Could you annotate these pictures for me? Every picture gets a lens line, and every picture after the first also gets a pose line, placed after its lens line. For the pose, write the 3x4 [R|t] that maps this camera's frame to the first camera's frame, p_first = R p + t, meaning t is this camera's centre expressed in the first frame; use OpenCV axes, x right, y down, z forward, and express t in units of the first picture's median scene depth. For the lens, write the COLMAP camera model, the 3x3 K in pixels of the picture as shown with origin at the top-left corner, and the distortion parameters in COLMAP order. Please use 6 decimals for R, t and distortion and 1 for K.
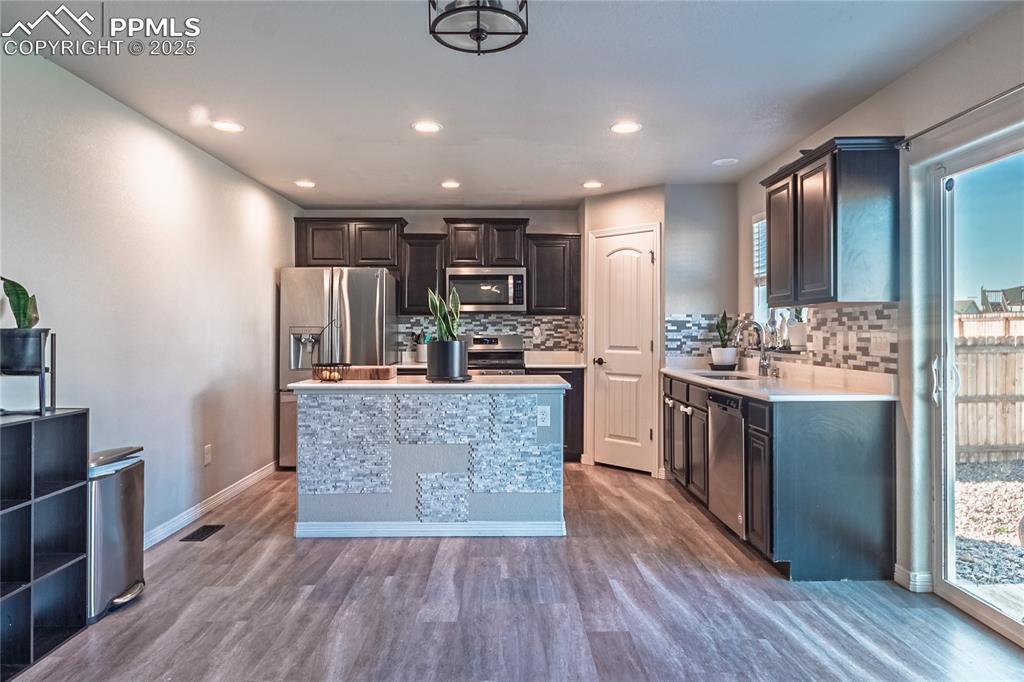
lens RADIAL K [[634.2, 0, 518.0], [0, 634.2, 330.5], [0, 0, 1]] dist [0.005052, 0.000380]
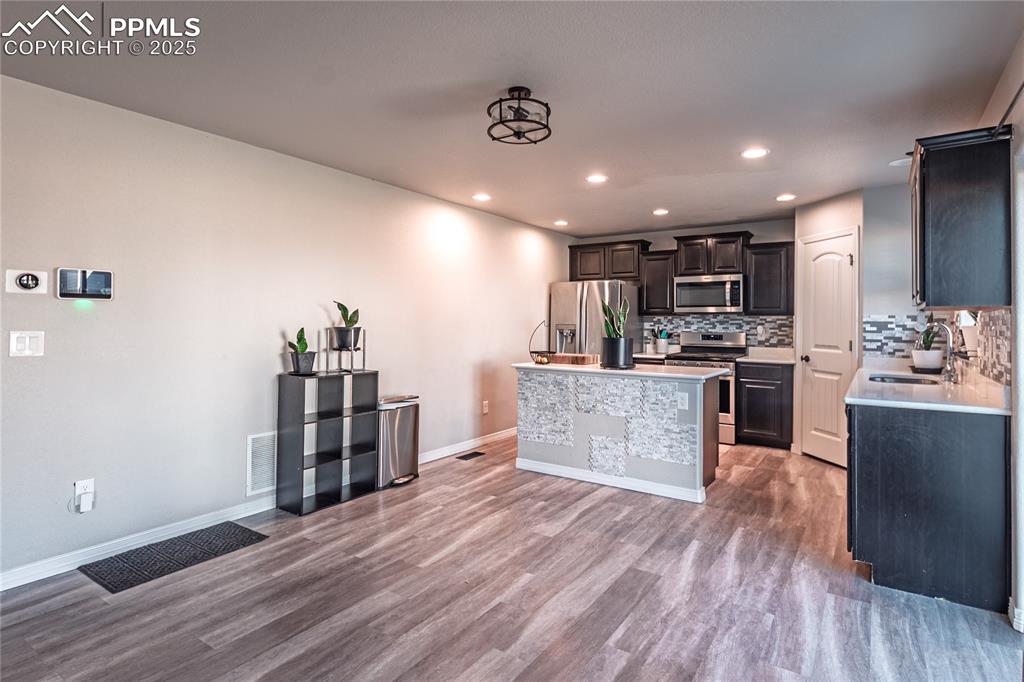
lens RADIAL K [[527.7, 0, 531.9], [0, 527.7, 317.2], [0, 0, 1]] dist [0.003076, -0.000263]
pose [[0.827078, 0.000365, -0.562086, 0.360600], [-0.007646, 0.999915, -0.010601, -0.012631], [0.562035, 0.013066, 0.827011, -0.002677]]
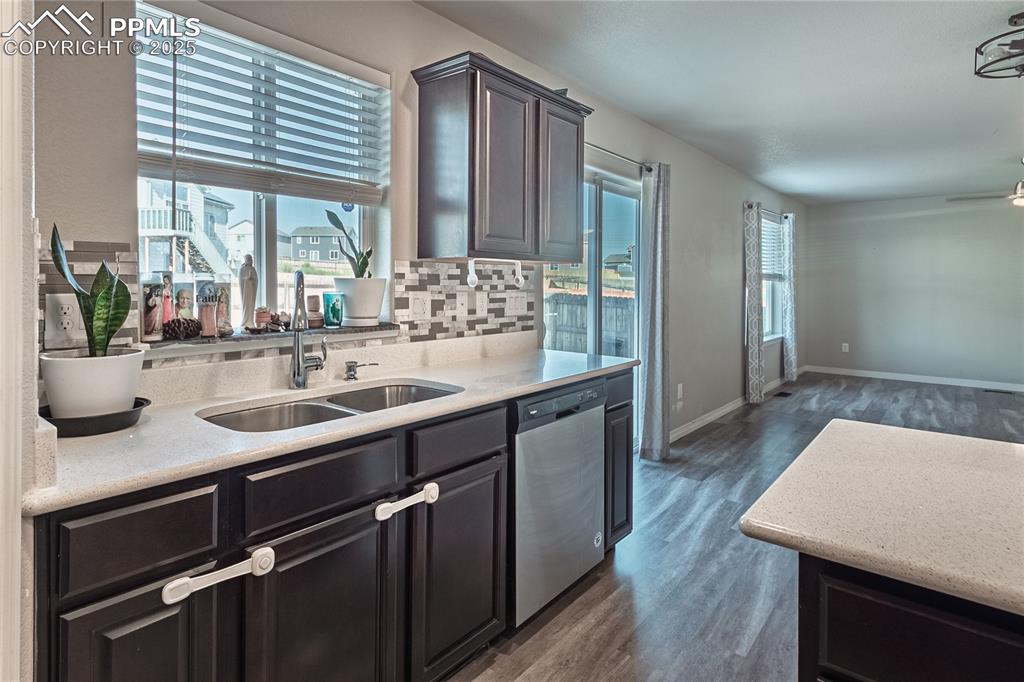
lens RADIAL K [[542.2, 0, 510.6], [0, 542.2, 284.3], [0, 0, 1]] dist [-0.000112, -0.000136]
pose [[-0.761044, -0.003687, 0.648690, 0.008874], [-0.006066, 0.999981, -0.001433, -0.007338], [-0.648672, -0.005025, -0.761051, 1.384566]]
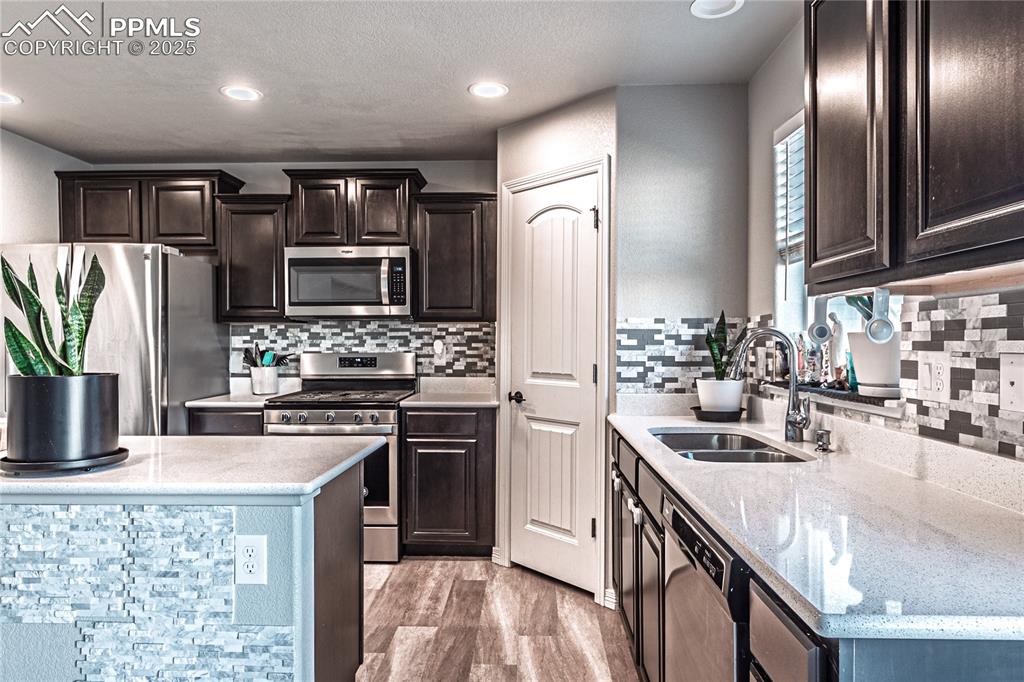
lens RADIAL K [[629.6, 0, 512.0], [0, 629.6, 348.1], [0, 0, 1]] dist [0.004051, -0.000280]
pose [[0.998775, -0.000457, -0.049480, 0.223526], [0.000947, 0.999951, 0.009872, -0.006206], [0.049473, -0.009906, 0.998726, 0.584271]]
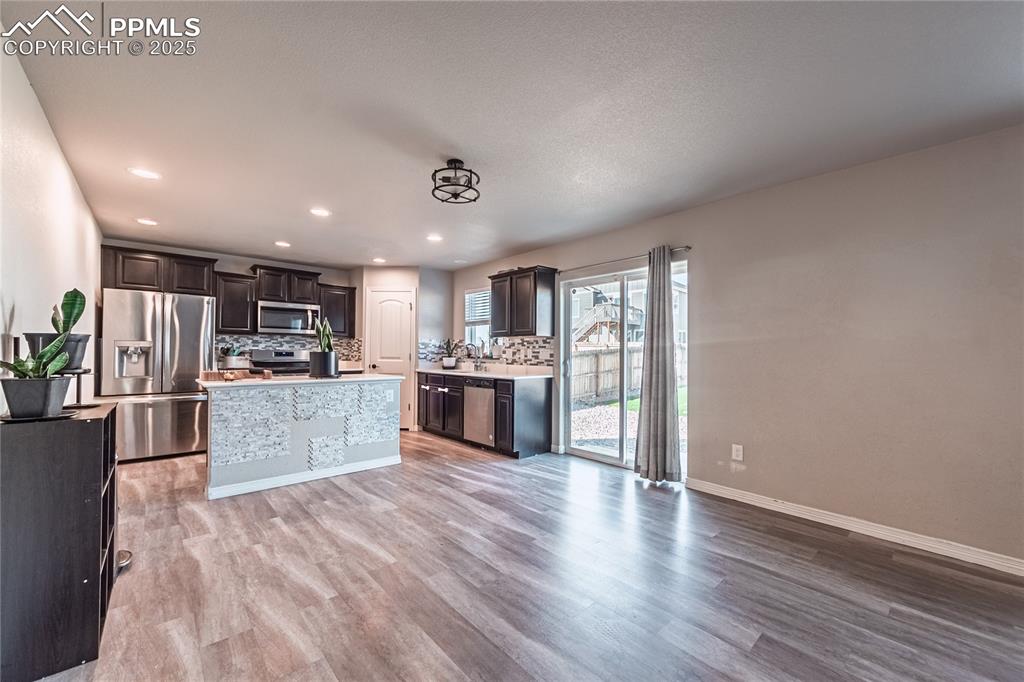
lens RADIAL K [[399.7, 0, 518.1], [0, 399.7, 348.9], [0, 0, 1]] dist [0.000179, -0.000076]
pose [[0.748869, 0.013201, 0.662587, -0.408425], [-0.008993, 0.999912, -0.009757, 0.014488], [-0.662657, 0.001348, 0.748921, -0.042867]]
